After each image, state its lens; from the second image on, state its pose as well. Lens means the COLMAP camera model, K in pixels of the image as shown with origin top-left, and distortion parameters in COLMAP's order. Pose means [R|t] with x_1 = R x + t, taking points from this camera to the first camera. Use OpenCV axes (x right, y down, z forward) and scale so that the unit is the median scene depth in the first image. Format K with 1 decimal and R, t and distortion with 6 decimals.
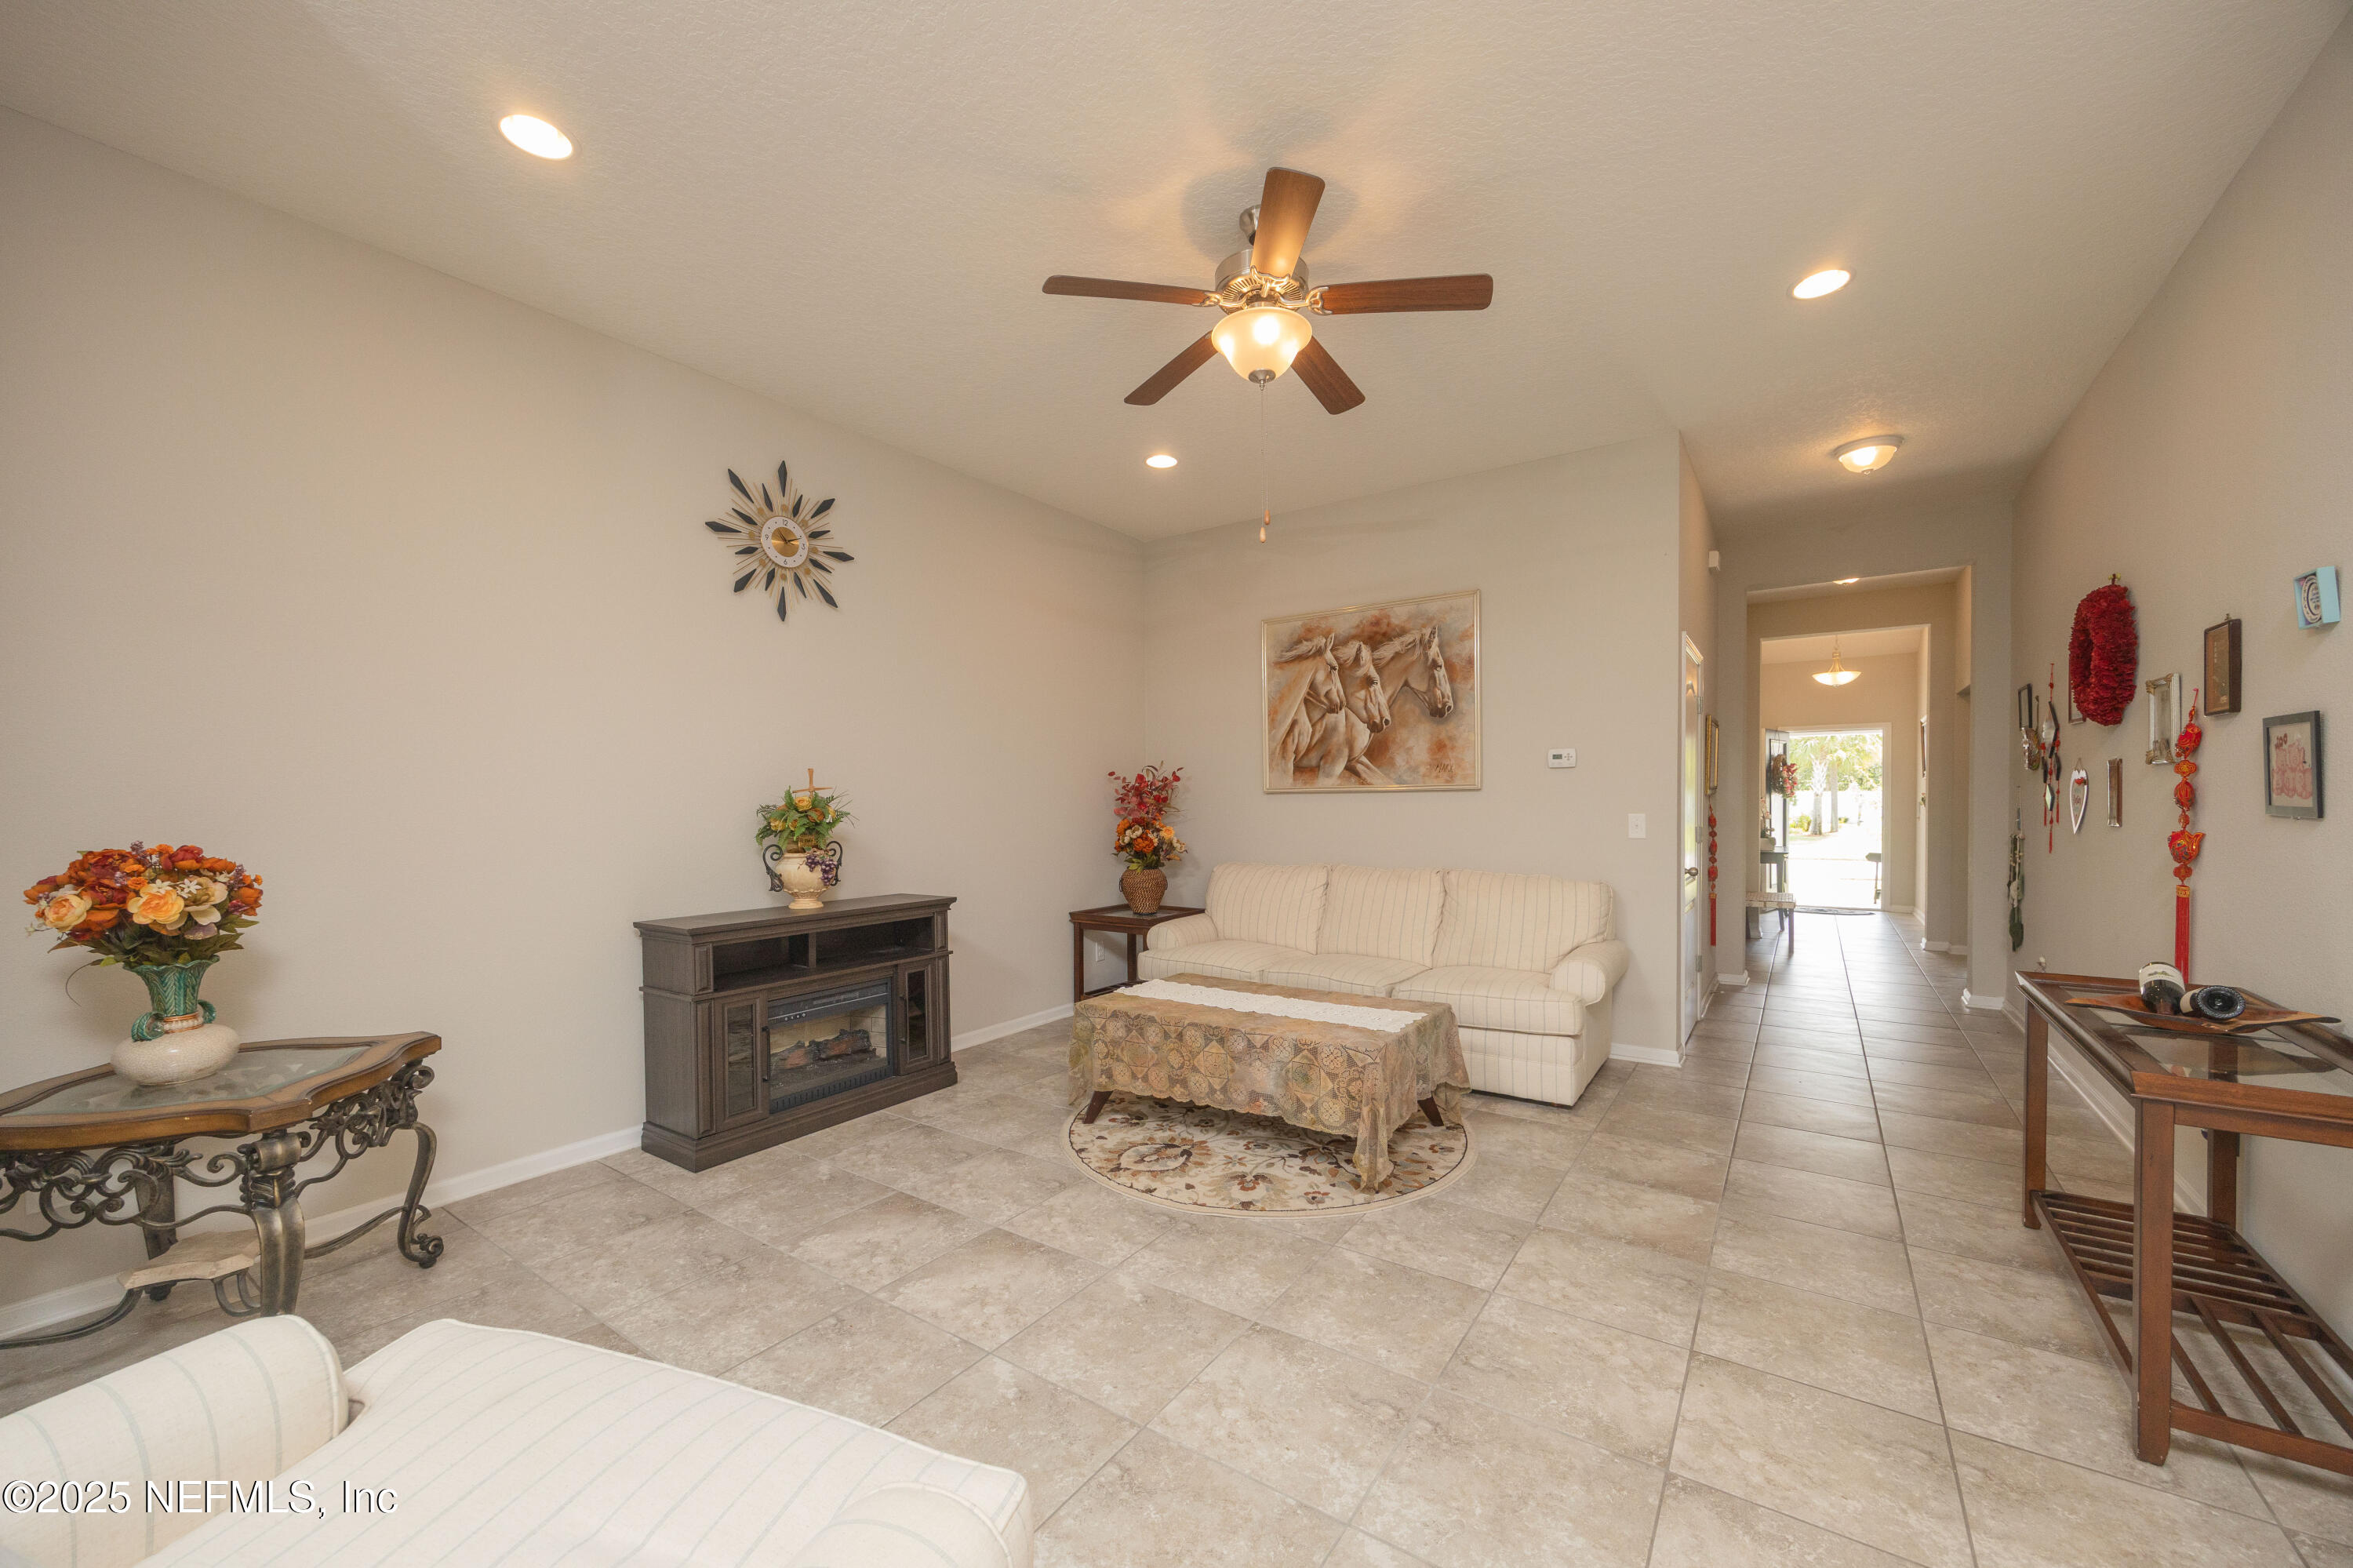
lens RADIAL K [[890.3, 0, 1180.1], [0, 890.3, 822.6], [0, 0, 1]] dist [-0.001608, 0.000380]
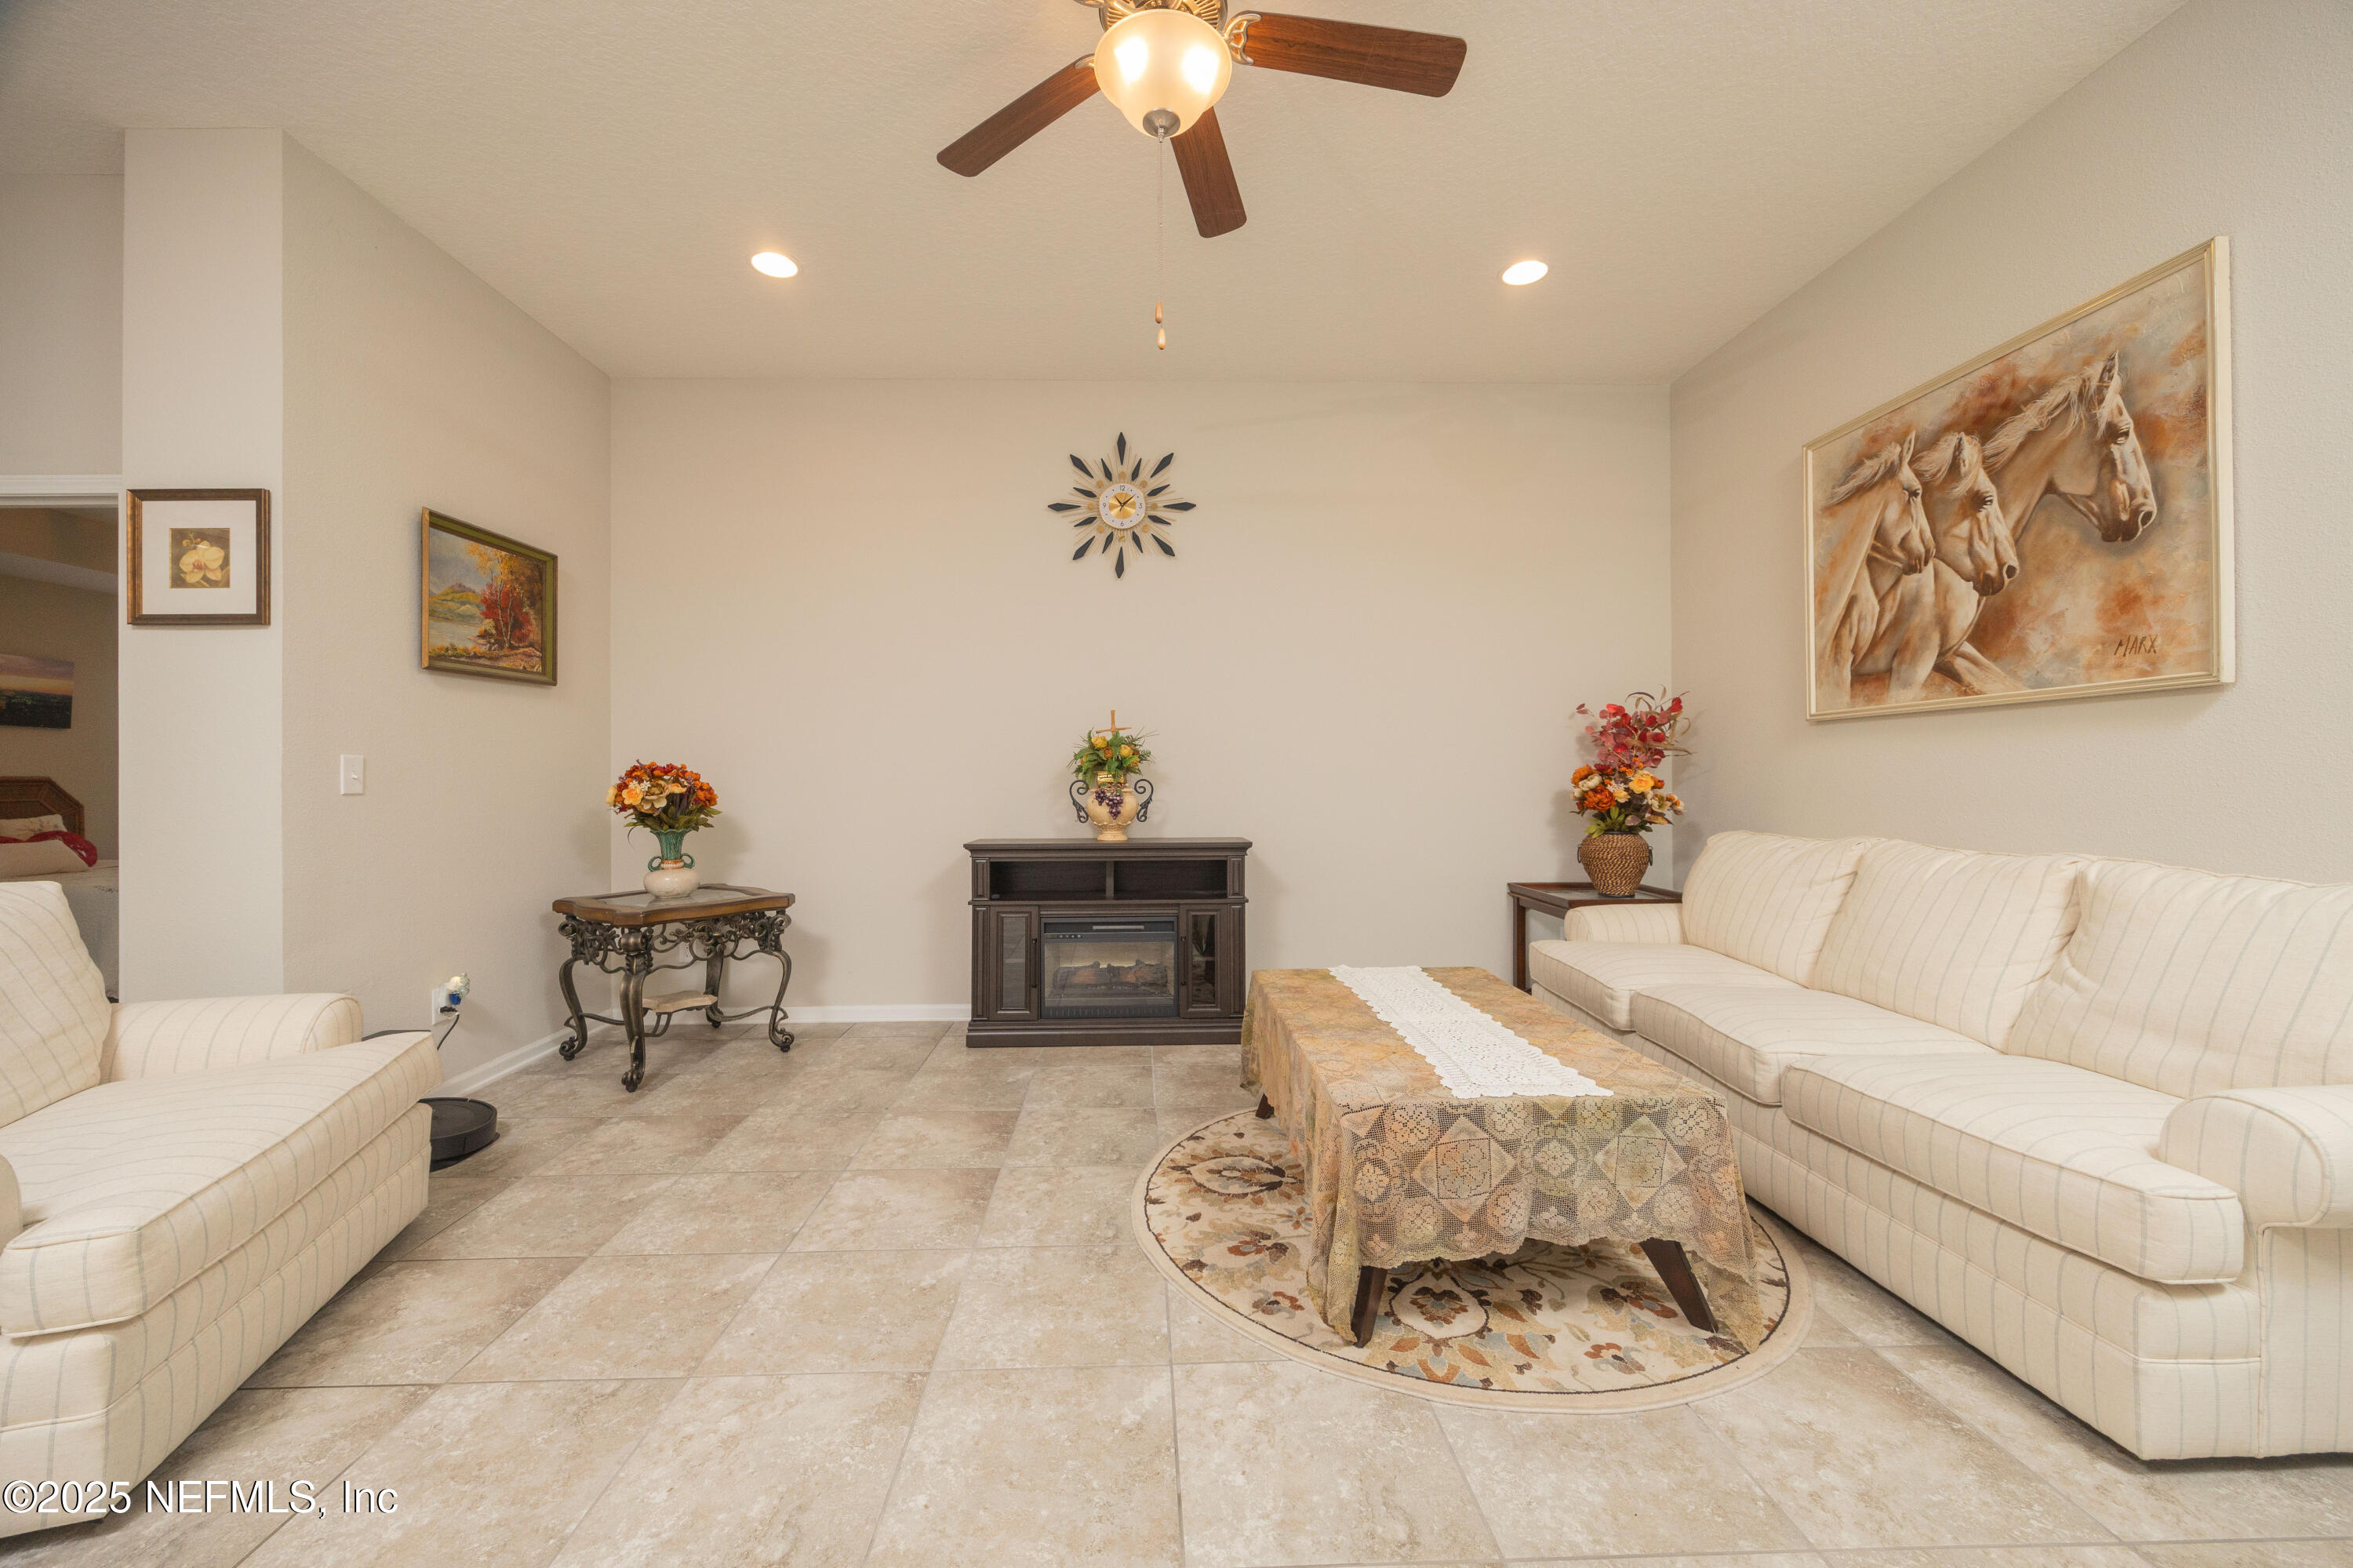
lens RADIAL K [[890.3, 0, 1169.0], [0, 890.3, 778.1], [0, 0, 1]] dist [-0.001608, 0.000380]
pose [[0.600515, 0.003885, -0.799604, 0.370708], [-0.018549, 0.999787, -0.009073, 0.022776], [0.799399, 0.020280, 0.600459, 0.312502]]
